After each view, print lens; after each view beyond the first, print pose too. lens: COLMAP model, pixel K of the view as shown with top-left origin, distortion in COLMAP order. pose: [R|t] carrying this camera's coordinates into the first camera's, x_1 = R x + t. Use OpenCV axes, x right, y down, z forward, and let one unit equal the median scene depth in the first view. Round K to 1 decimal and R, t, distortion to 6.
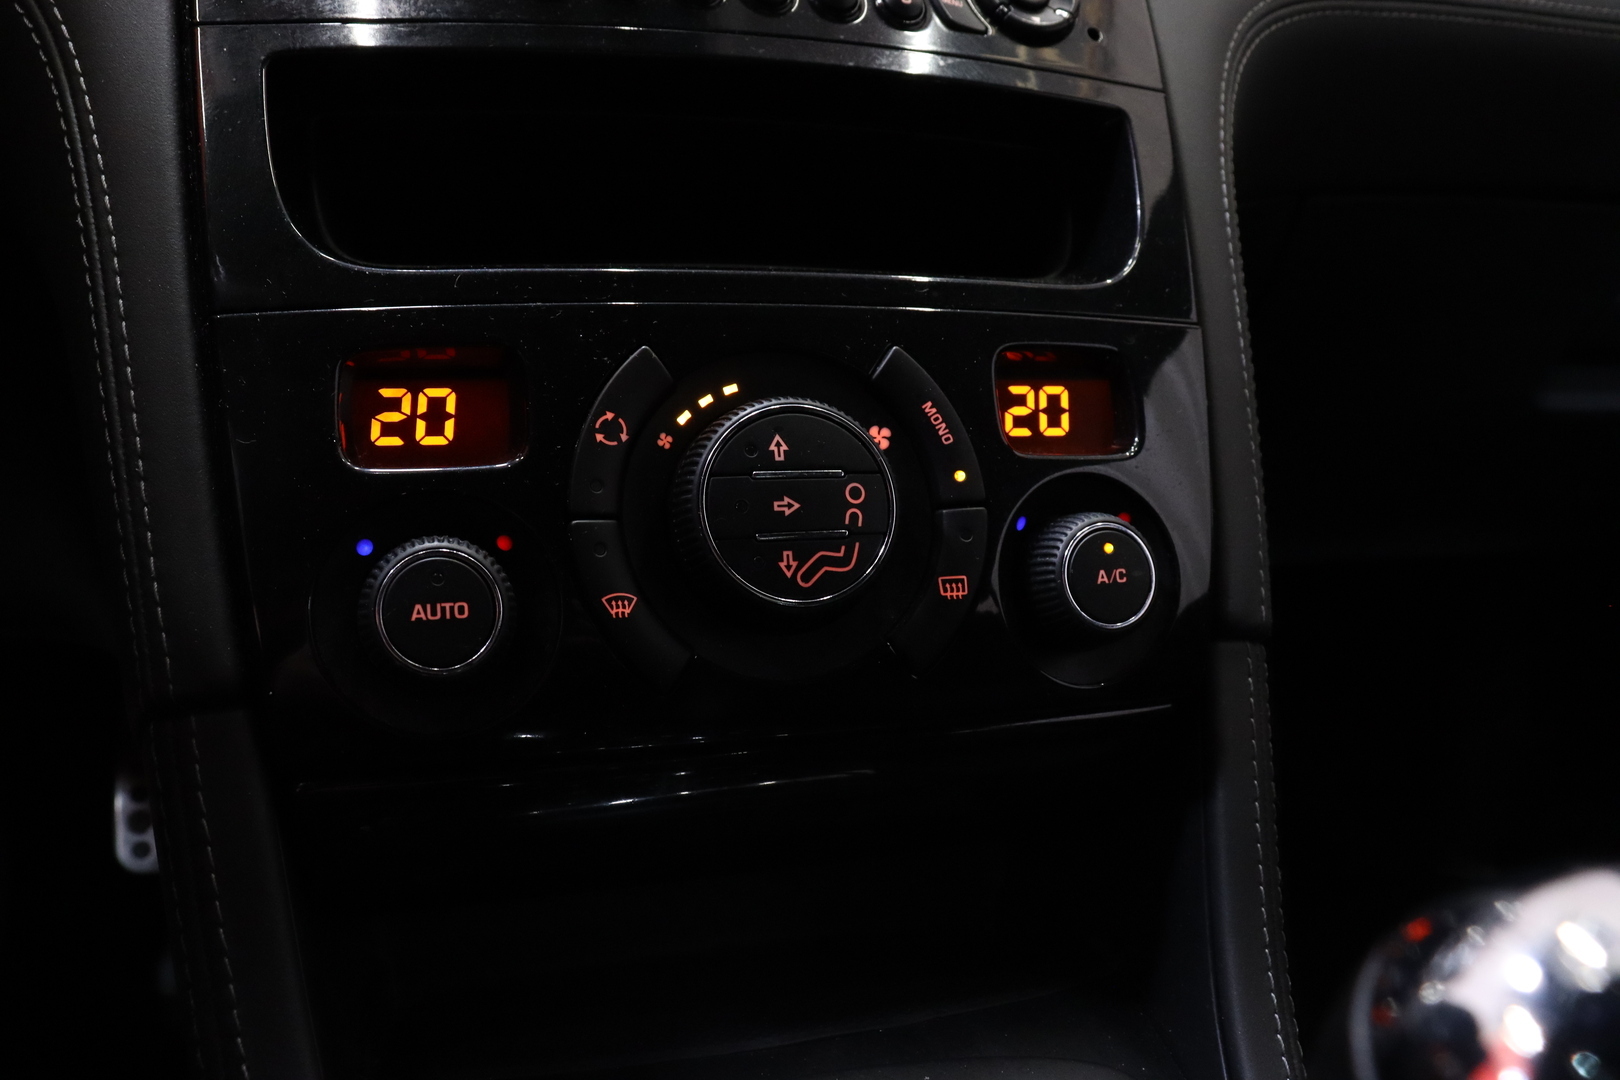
lens RADIAL K [[1294.9, 0, 757.1], [0, 1294.9, 537.4], [0, 0, 1]] dist [-0.170764, 0.117483]
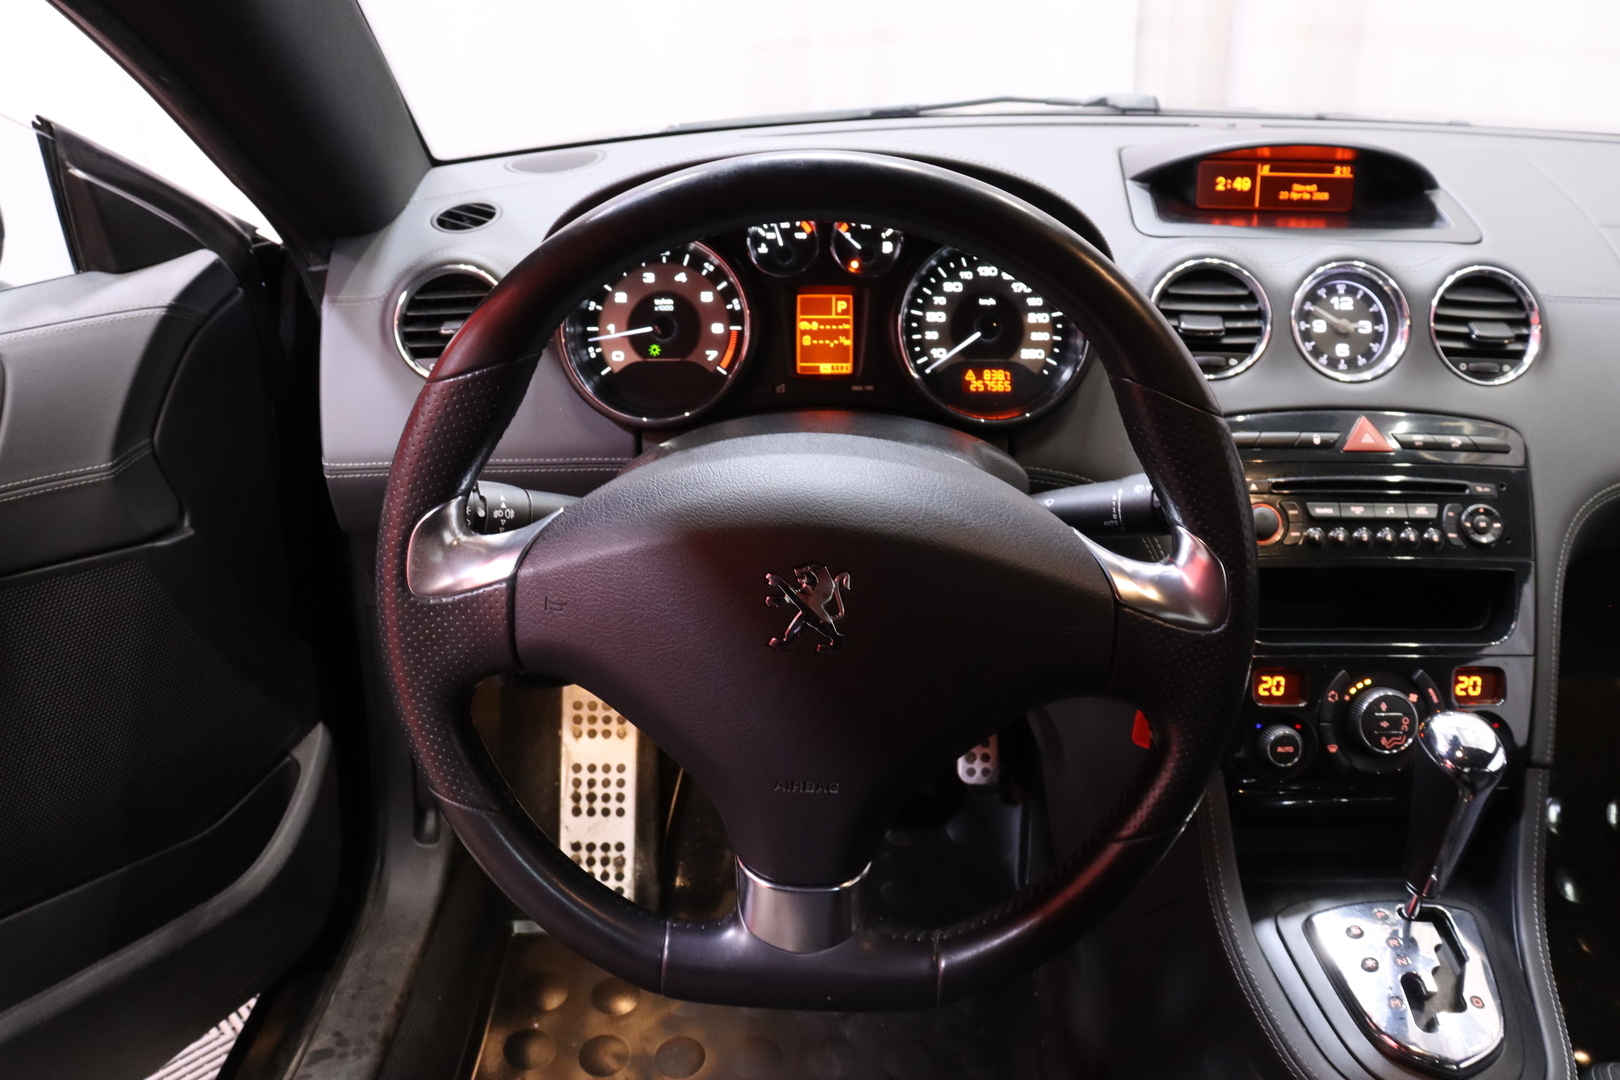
lens RADIAL K [[1294.9, 0, 802.1], [0, 1294.9, 547.6], [0, 0, 1]] dist [-0.170764, 0.117483]
pose [[0.951291, 0.066555, -0.301024, -0.450962], [-0.040038, 0.994821, 0.093423, -0.694236], [0.305683, -0.076820, 0.949029, -2.427286]]
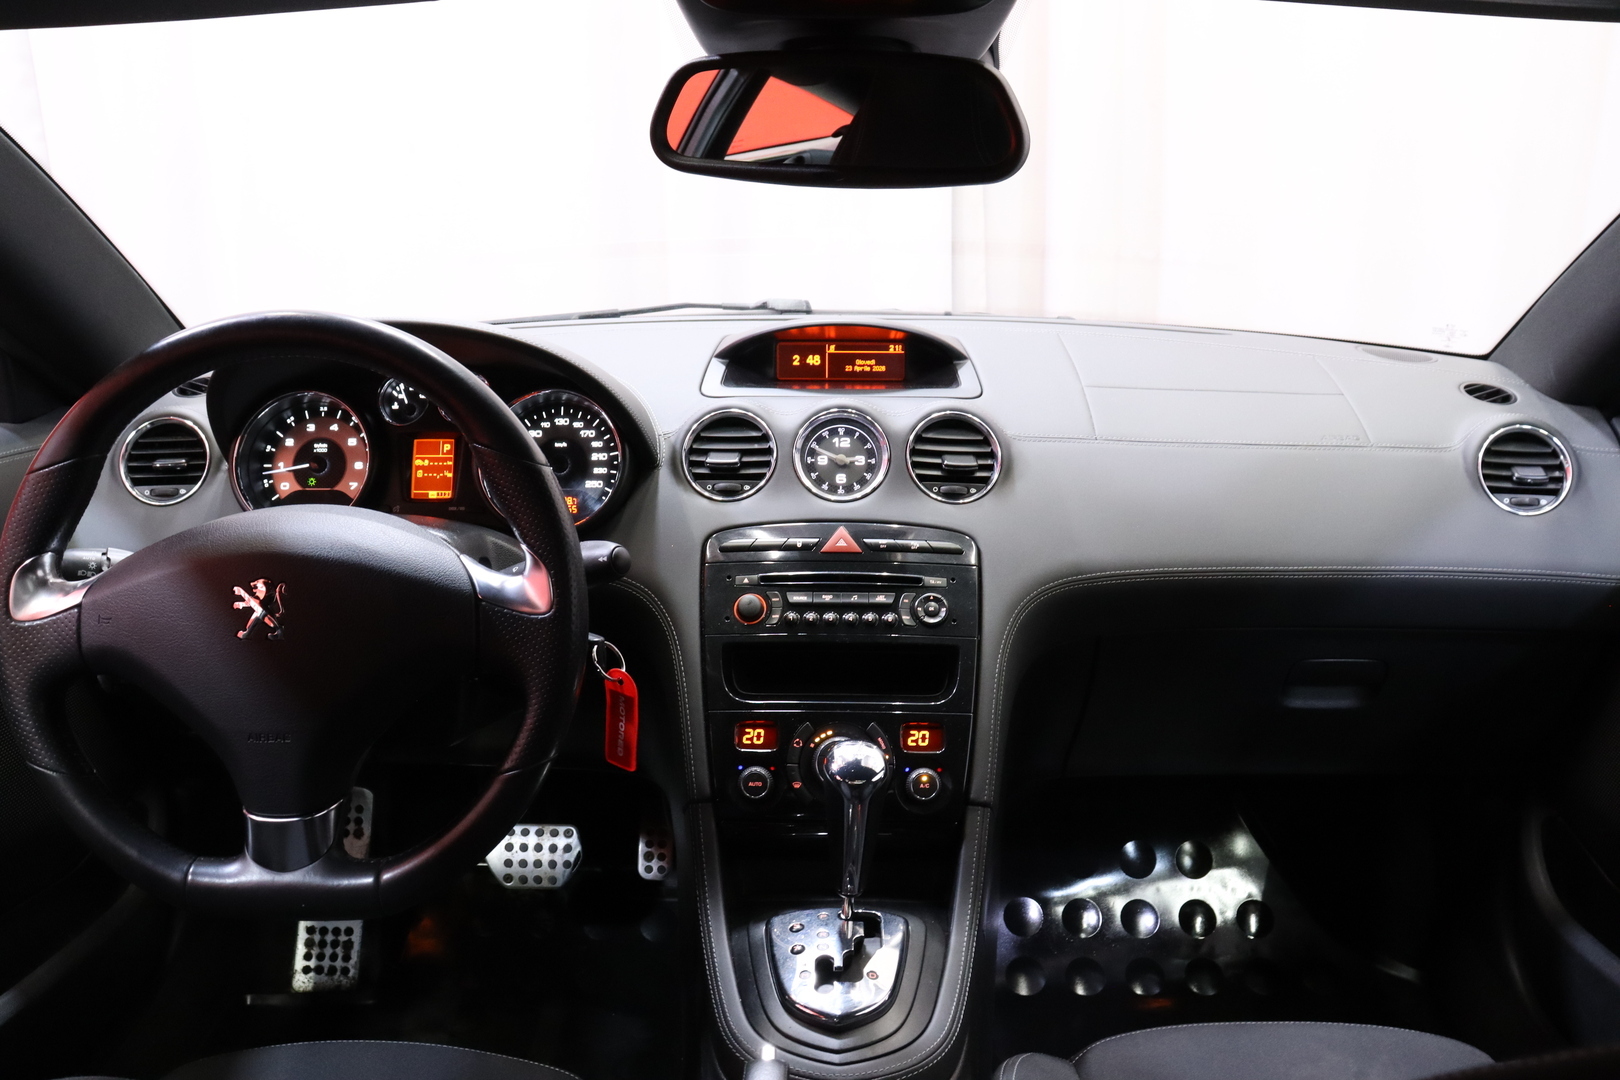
lens RADIAL K [[1294.9, 0, 790.1], [0, 1294.9, 545.0], [0, 0, 1]] dist [-0.170764, 0.117483]
pose [[0.953727, 0.017092, -0.300186, 1.069022], [-0.045565, 0.995068, -0.088107, -0.339820], [0.297200, 0.097708, 0.949803, -2.944843]]
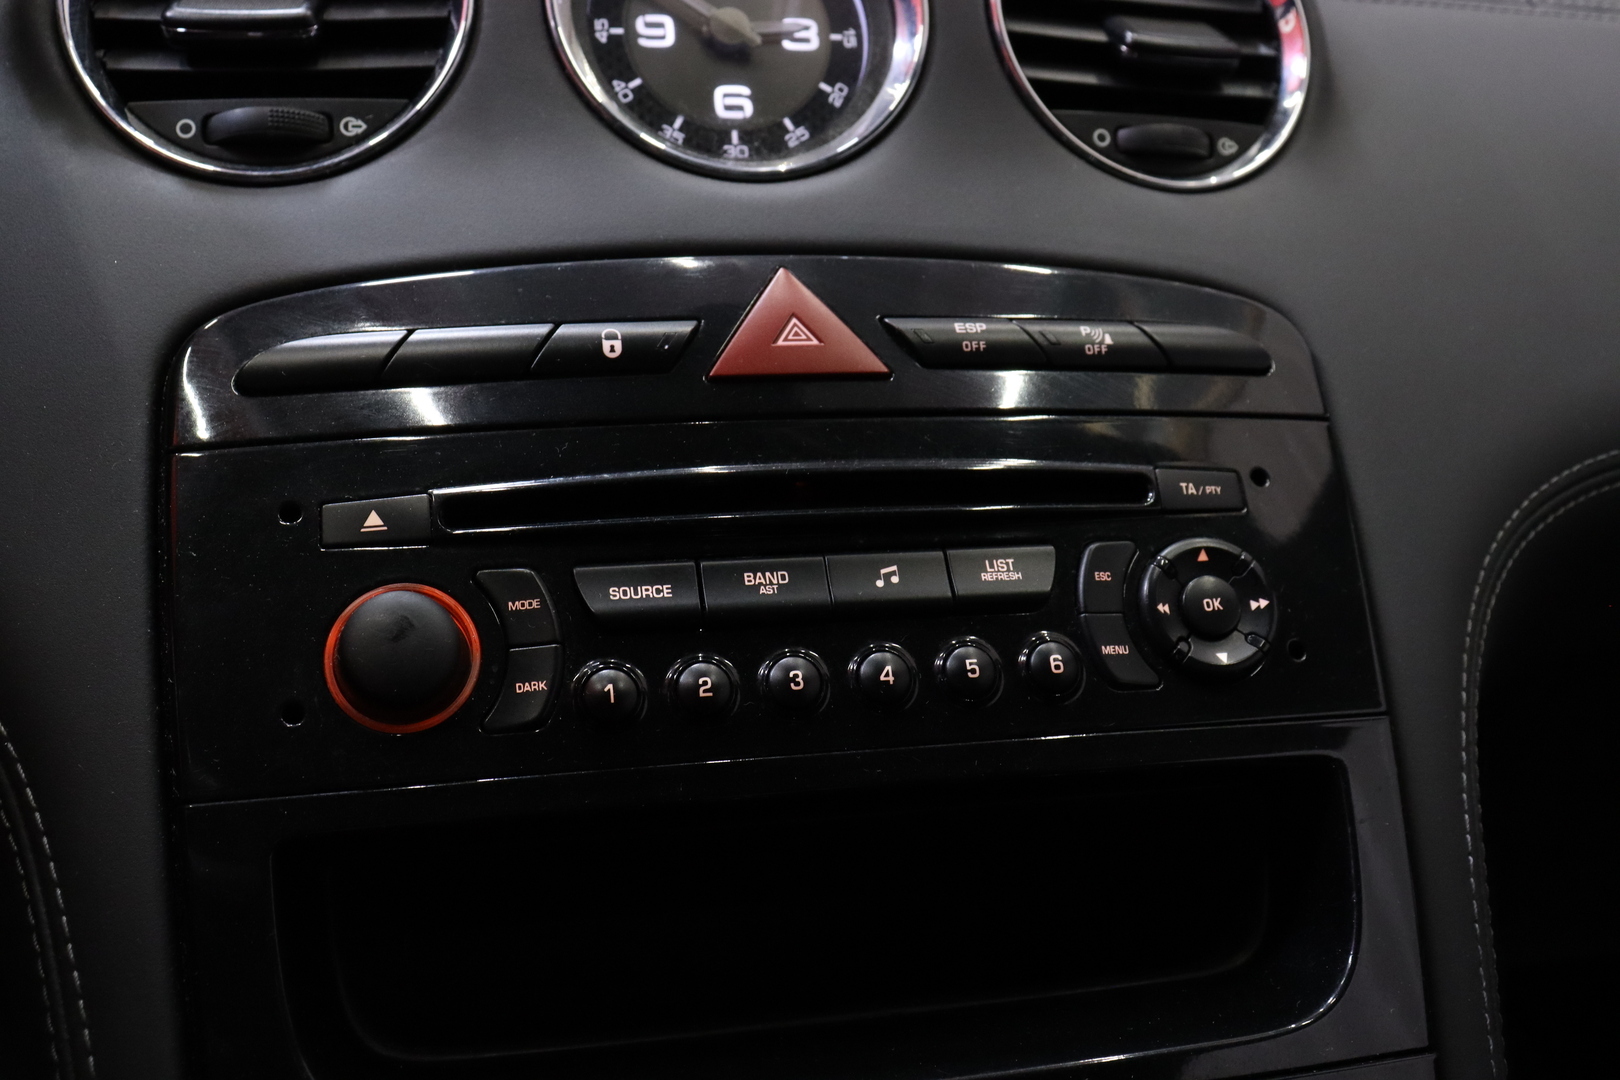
lens RADIAL K [[1509.6, 0, 782.4], [0, 1509.6, 561.9], [0, 0, 1]] dist [-0.046551, 0.000000]
pose [[0.997674, -0.019452, -0.065328, 0.008457], [0.017752, 0.999491, -0.026492, -0.531293], [0.065810, 0.025271, 0.997512, 0.037241]]
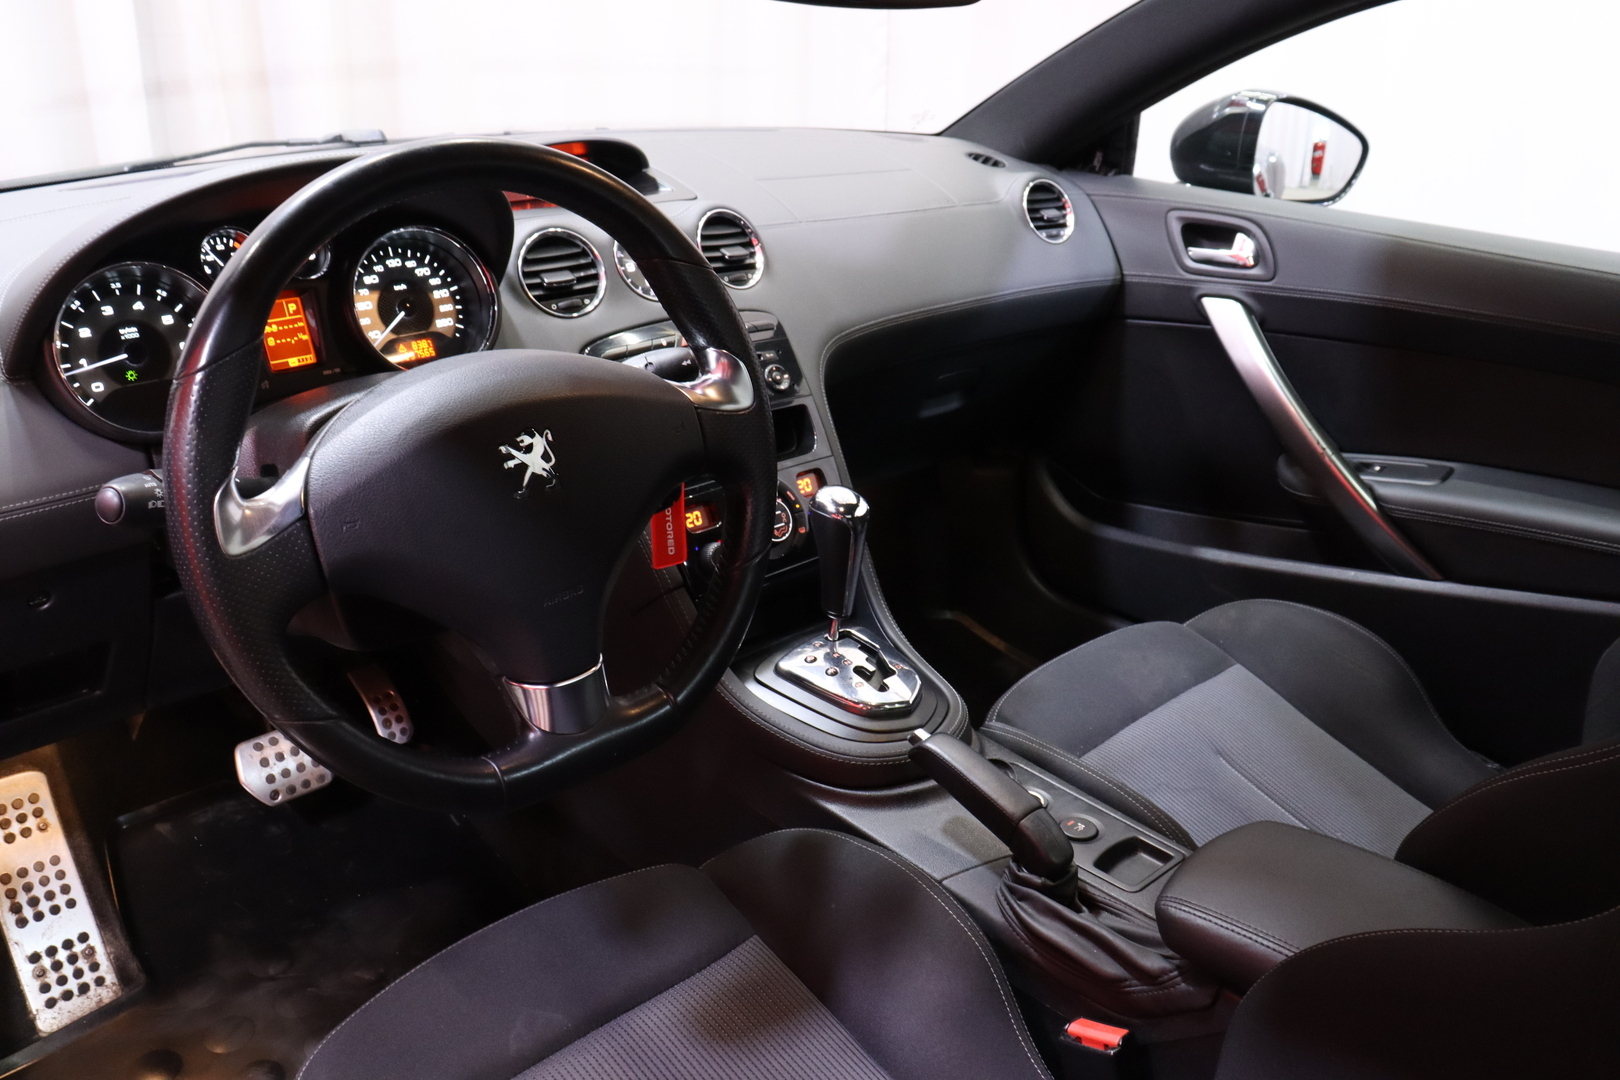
lens RADIAL K [[1294.9, 0, 805.8], [0, 1294.9, 530.6], [0, 0, 1]] dist [-0.170764, 0.117483]
pose [[0.888330, -0.218114, 0.404100, -1.741360], [0.197060, 0.975917, 0.093559, -0.395384], [-0.414775, -0.003480, 0.909917, -3.288712]]
